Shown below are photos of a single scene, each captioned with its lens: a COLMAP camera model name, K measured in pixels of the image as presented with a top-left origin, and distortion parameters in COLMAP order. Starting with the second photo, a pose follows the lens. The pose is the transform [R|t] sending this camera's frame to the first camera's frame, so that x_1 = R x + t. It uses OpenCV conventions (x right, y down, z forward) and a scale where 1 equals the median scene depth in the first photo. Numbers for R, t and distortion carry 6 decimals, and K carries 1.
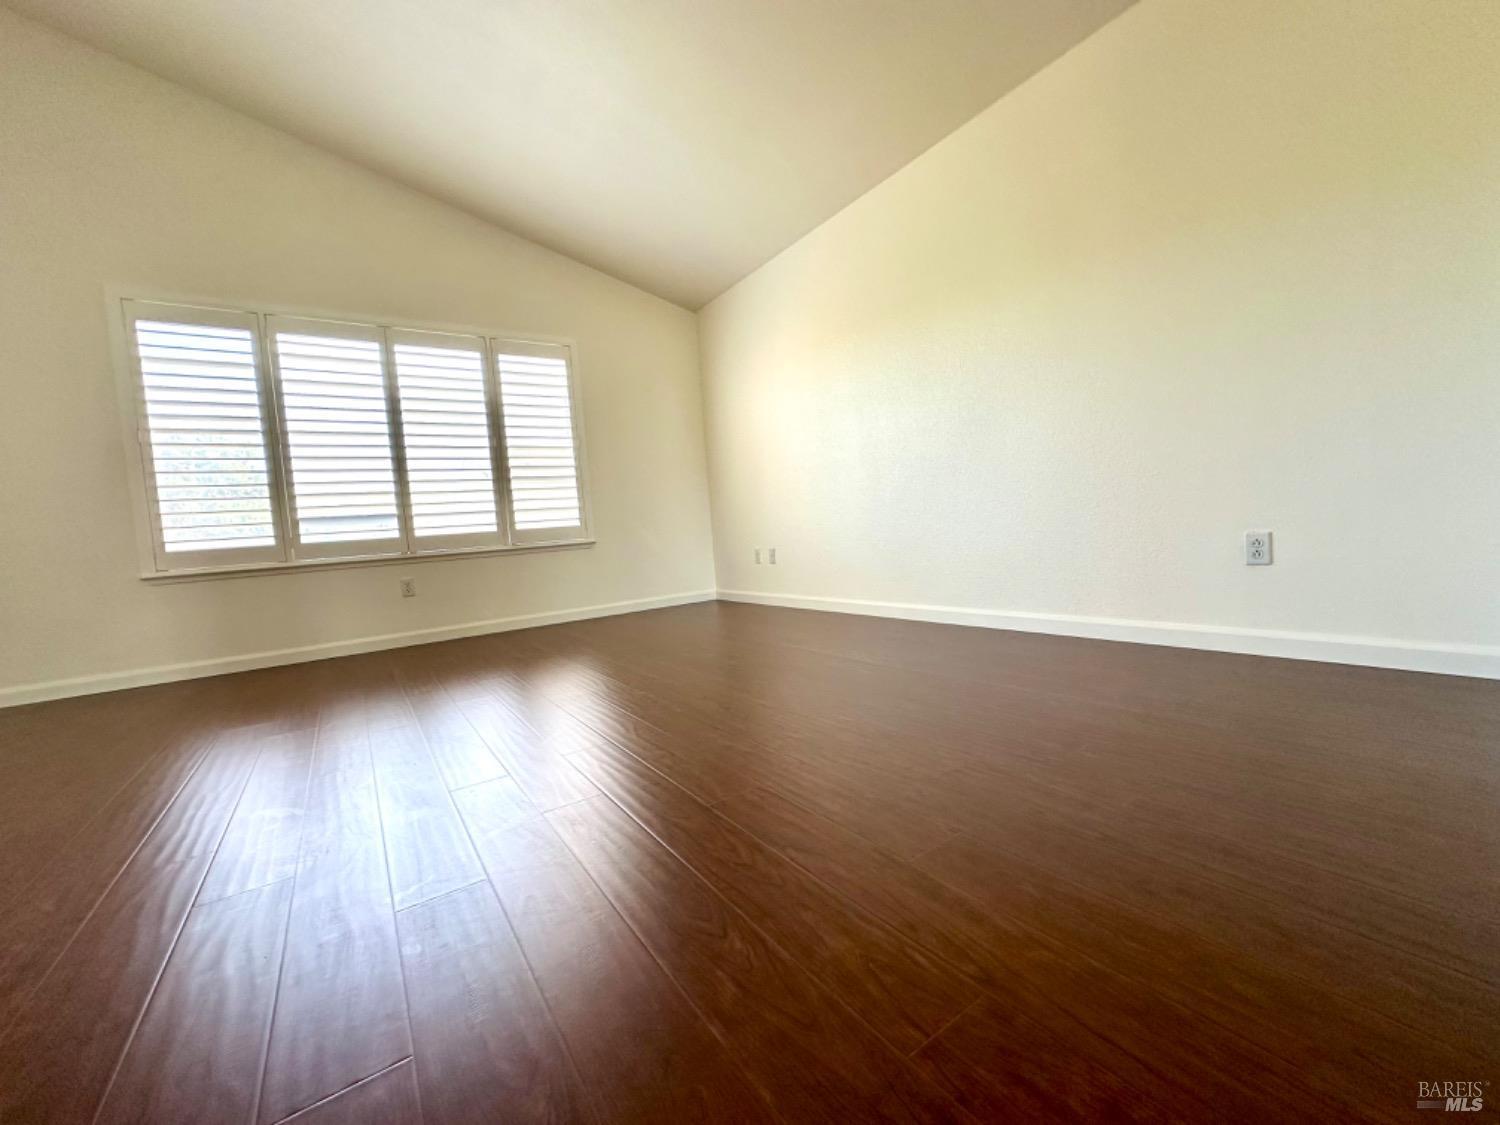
lens RADIAL K [[599.9, 0, 750.6], [0, 599.9, 562.2], [0, 0, 1]] dist [-0.000457, 0.000925]
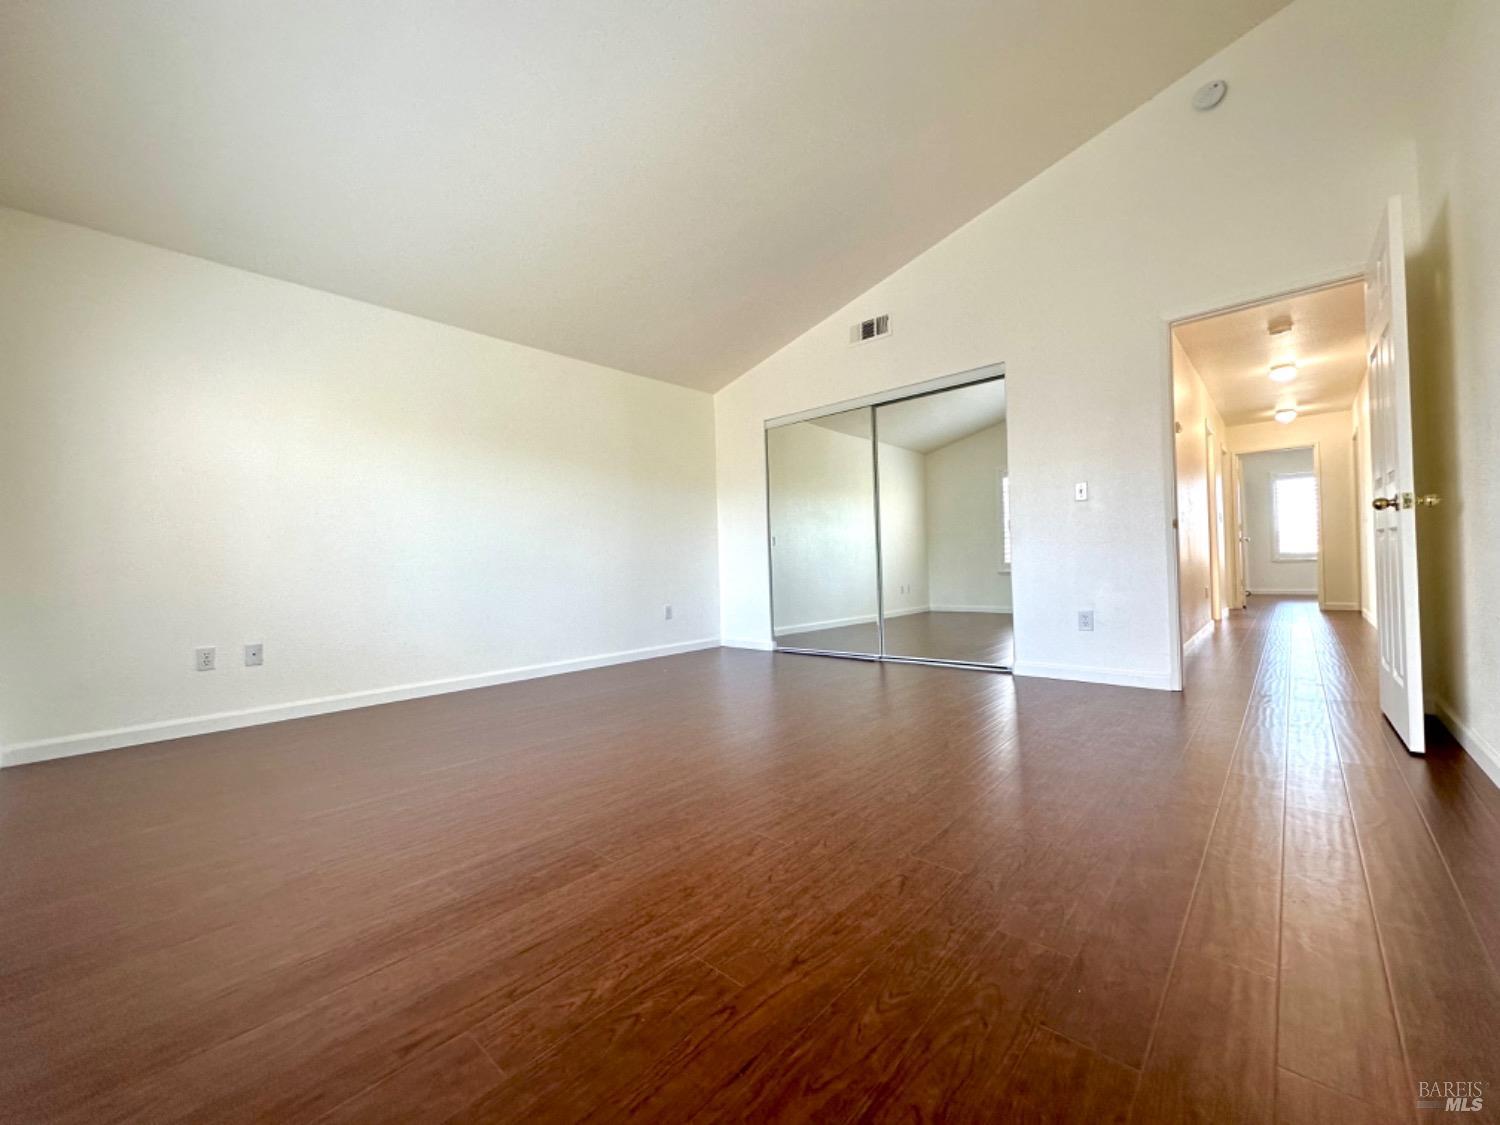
lens RADIAL K [[599.9, 0, 747.0], [0, 599.9, 562.2], [0, 0, 1]] dist [-0.000457, 0.000925]
pose [[-0.229058, 0.089576, 0.969283, -0.898570], [0.100826, 0.992584, -0.067902, -0.013636], [-0.968177, 0.082175, -0.236391, 0.667812]]
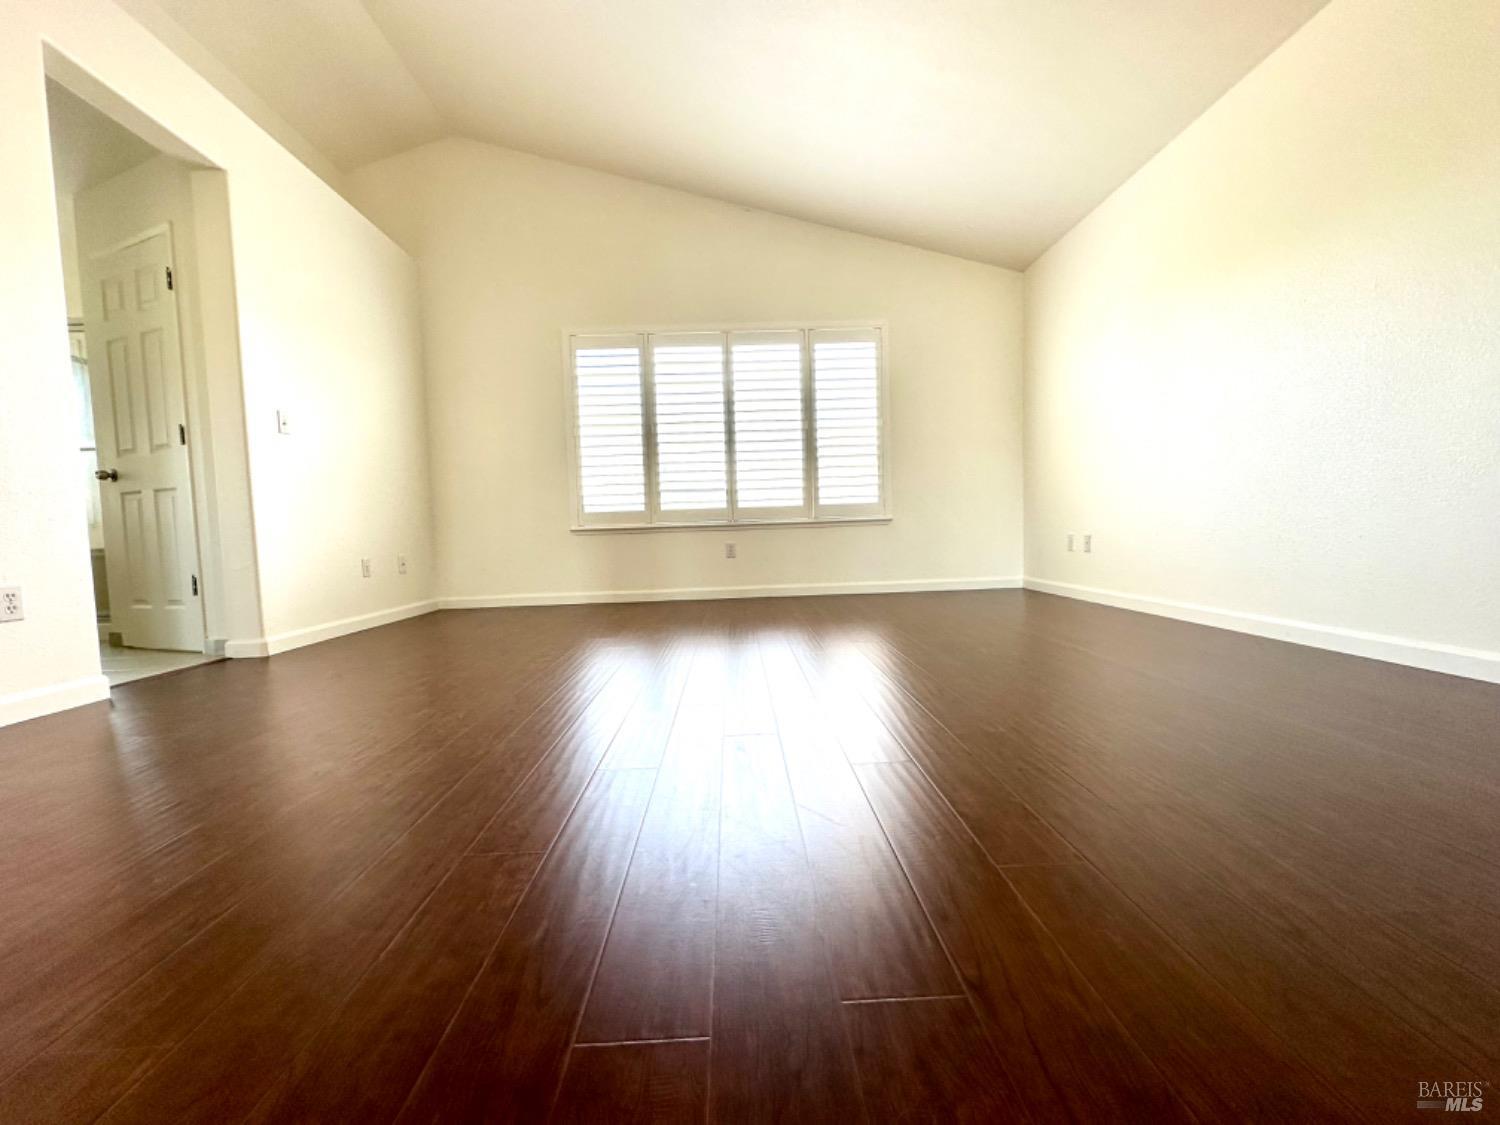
lens RADIAL K [[599.9, 0, 749.0], [0, 599.9, 562.9], [0, 0, 1]] dist [-0.000457, 0.000925]
pose [[0.842784, 0.080716, -0.532166, 0.098617], [-0.061592, 0.996660, 0.053626, 0.001484], [0.534716, -0.012418, 0.844940, 0.004514]]
